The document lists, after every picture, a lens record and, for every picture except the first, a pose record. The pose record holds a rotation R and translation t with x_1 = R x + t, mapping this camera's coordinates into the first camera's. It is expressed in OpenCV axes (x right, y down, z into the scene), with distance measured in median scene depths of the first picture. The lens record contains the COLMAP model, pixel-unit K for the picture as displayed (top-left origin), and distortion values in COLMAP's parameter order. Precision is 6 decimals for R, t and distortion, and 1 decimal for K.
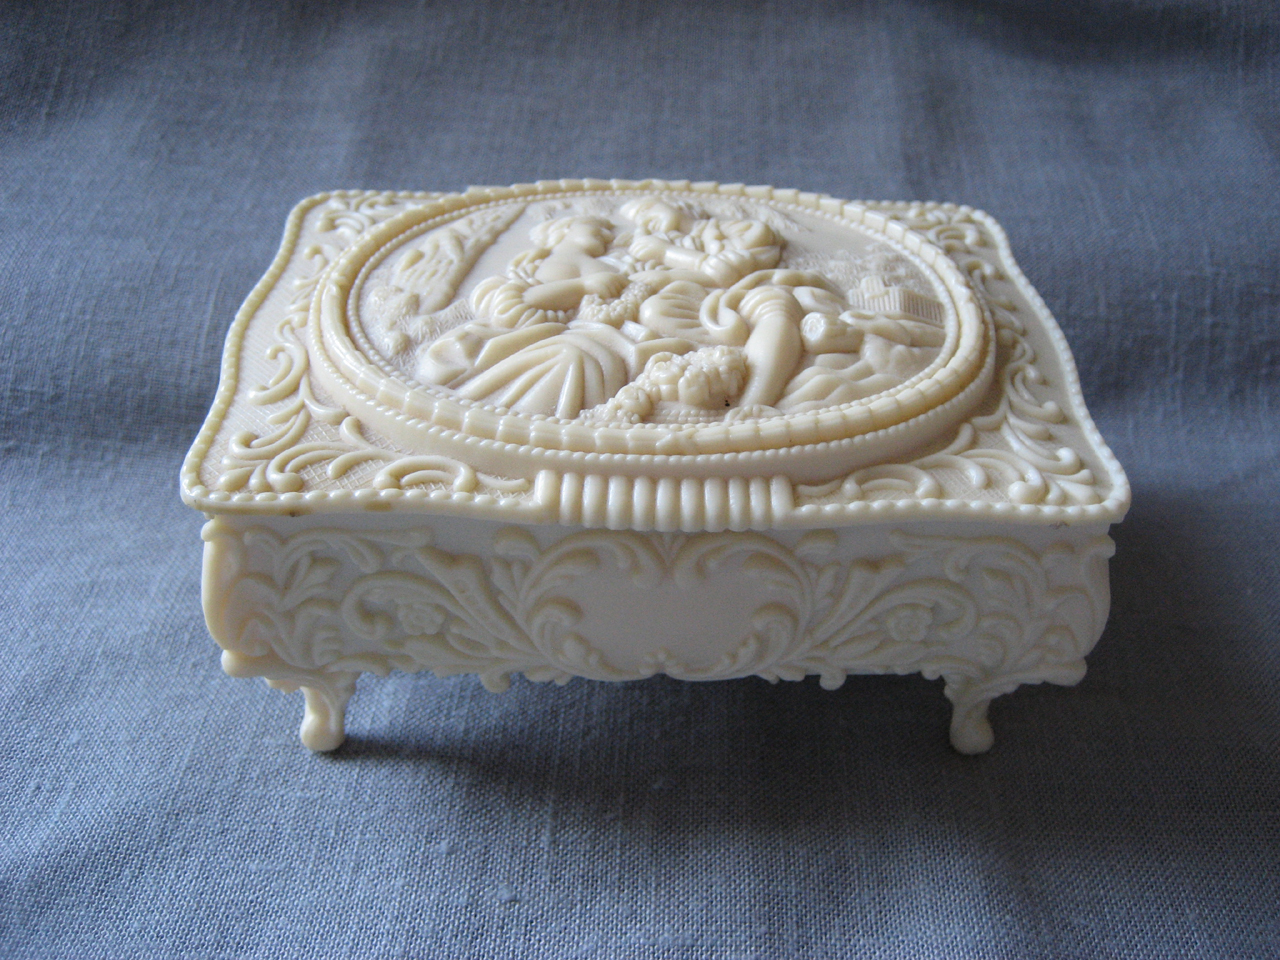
lens RADIAL K [[1327.8, 0, 640.0], [0, 1327.8, 480.0], [0, 0, 1]] dist [-0.151983, 0.167285]
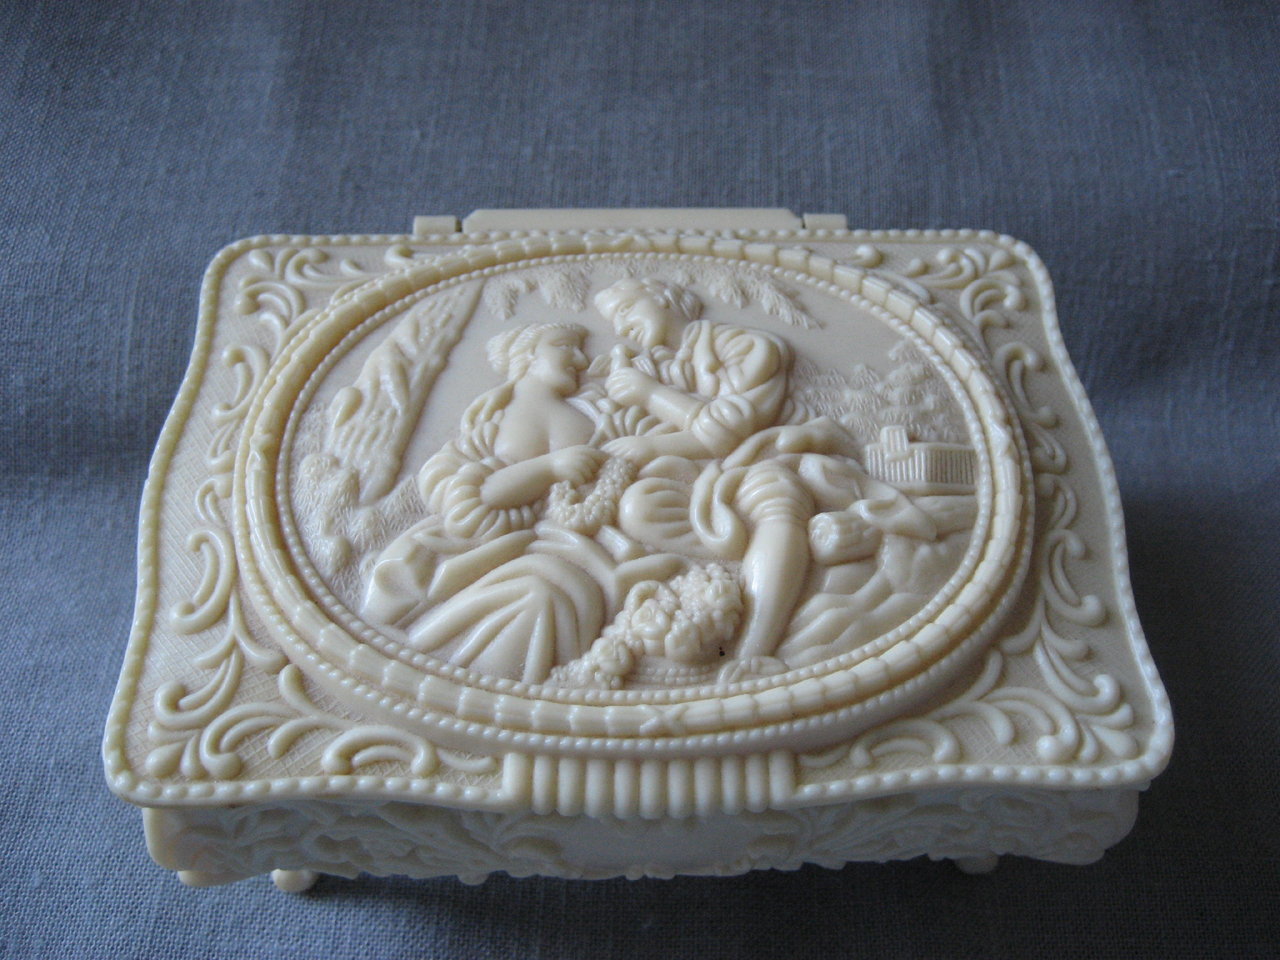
lens RADIAL K [[1327.8, 0, 640.0], [0, 1327.8, 480.0], [0, 0, 1]] dist [-0.151983, 0.167285]
pose [[0.999901, -0.013811, 0.002733, 0.010583], [0.012438, 0.957541, 0.288028, -0.377839], [-0.006595, -0.287965, 0.957618, 0.186503]]
